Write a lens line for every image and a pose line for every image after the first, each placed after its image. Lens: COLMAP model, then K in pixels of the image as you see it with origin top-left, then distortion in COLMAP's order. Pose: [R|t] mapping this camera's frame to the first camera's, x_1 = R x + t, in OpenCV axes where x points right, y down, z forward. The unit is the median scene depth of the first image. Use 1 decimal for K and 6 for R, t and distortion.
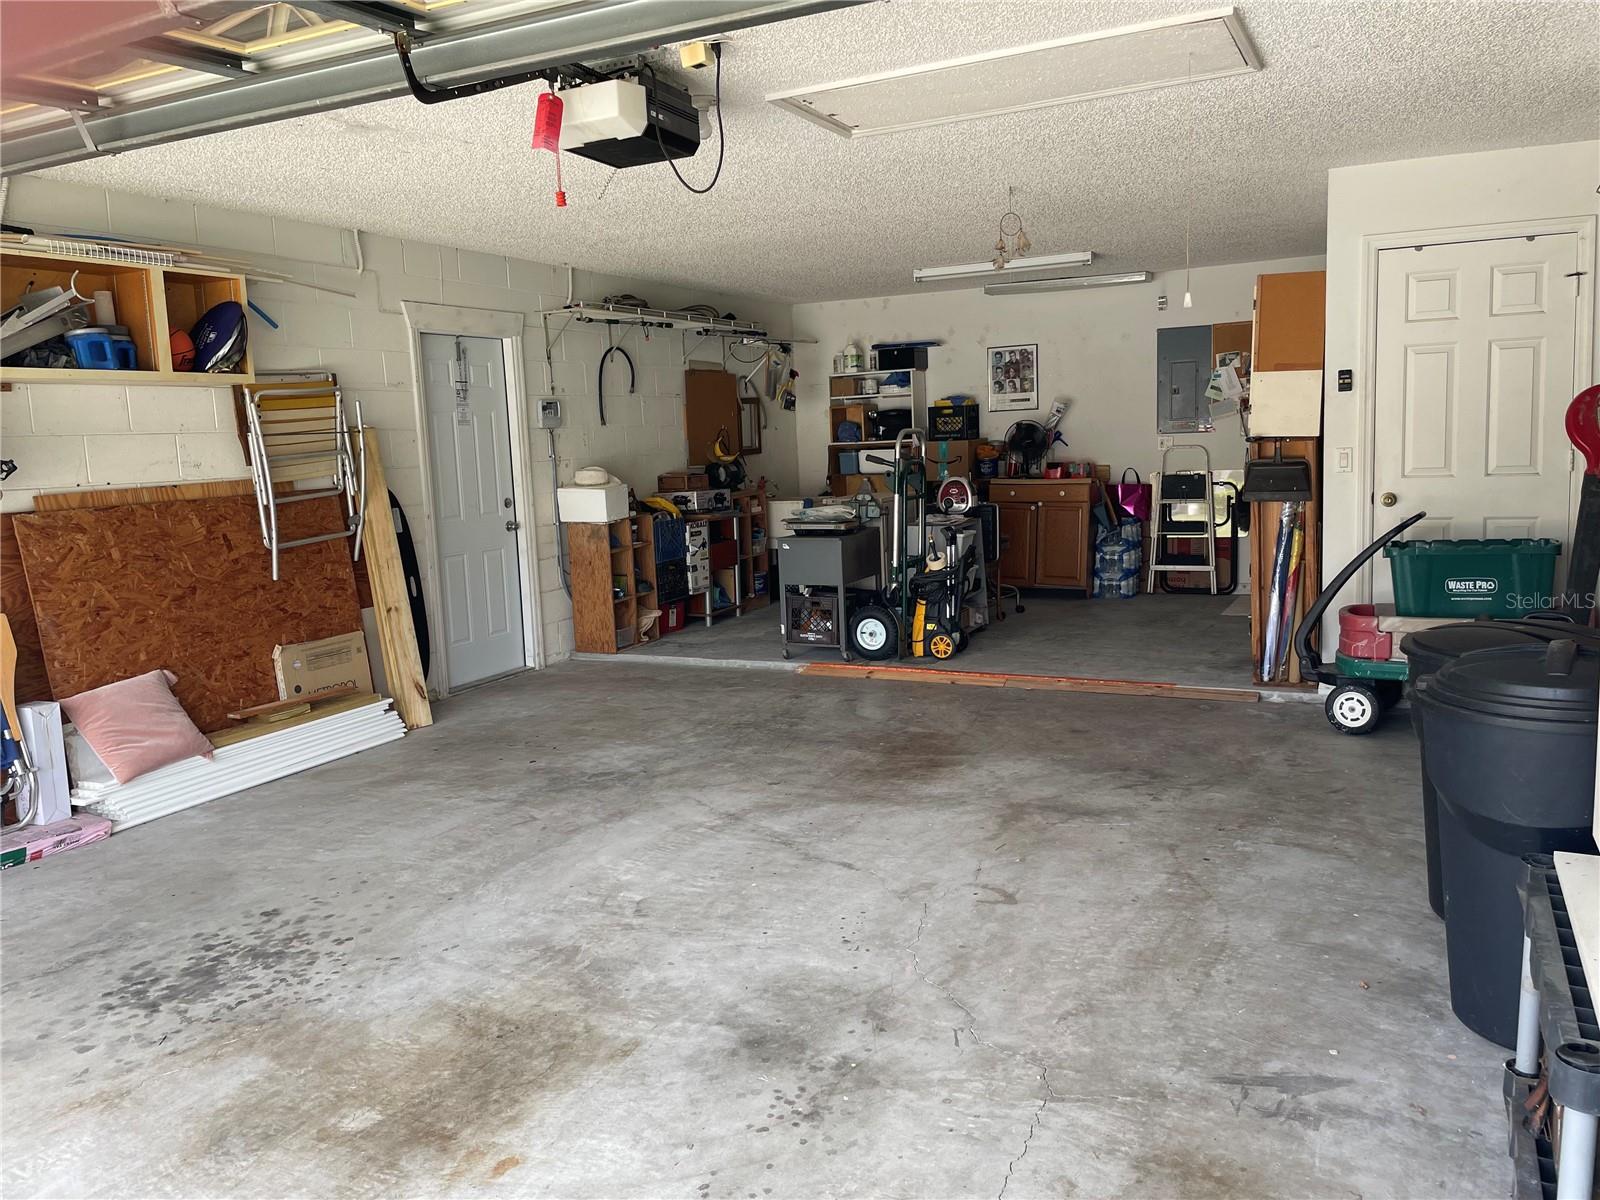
lens RADIAL K [[1179.8, 0, 807.7], [0, 1179.8, 566.6], [0, 0, 1]] dist [0.097576, -0.127760]
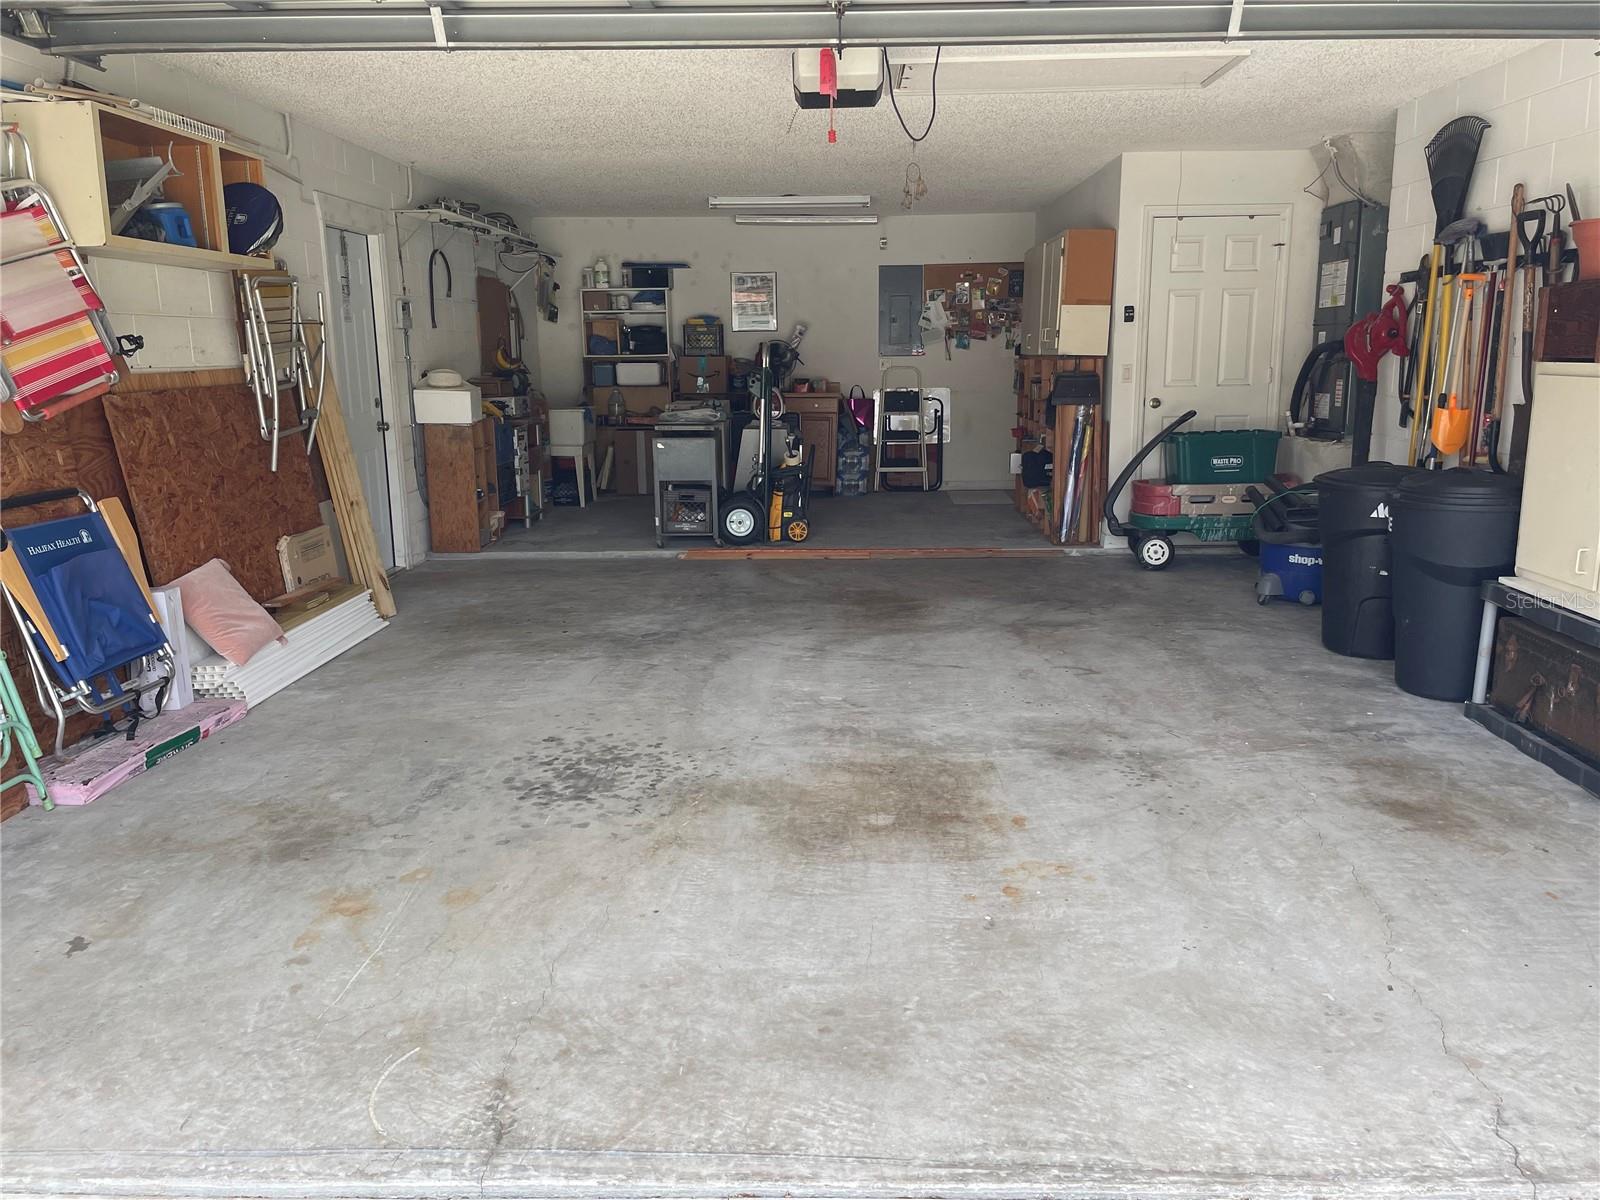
lens RADIAL K [[1179.8, 0, 807.7], [0, 1179.8, 566.6], [0, 0, 1]] dist [0.097576, -0.127760]
pose [[0.910372, -0.045651, 0.411264, -0.510732], [0.021498, 0.997771, 0.063167, 0.041548], [-0.413231, -0.048664, 0.909325, -0.099228]]
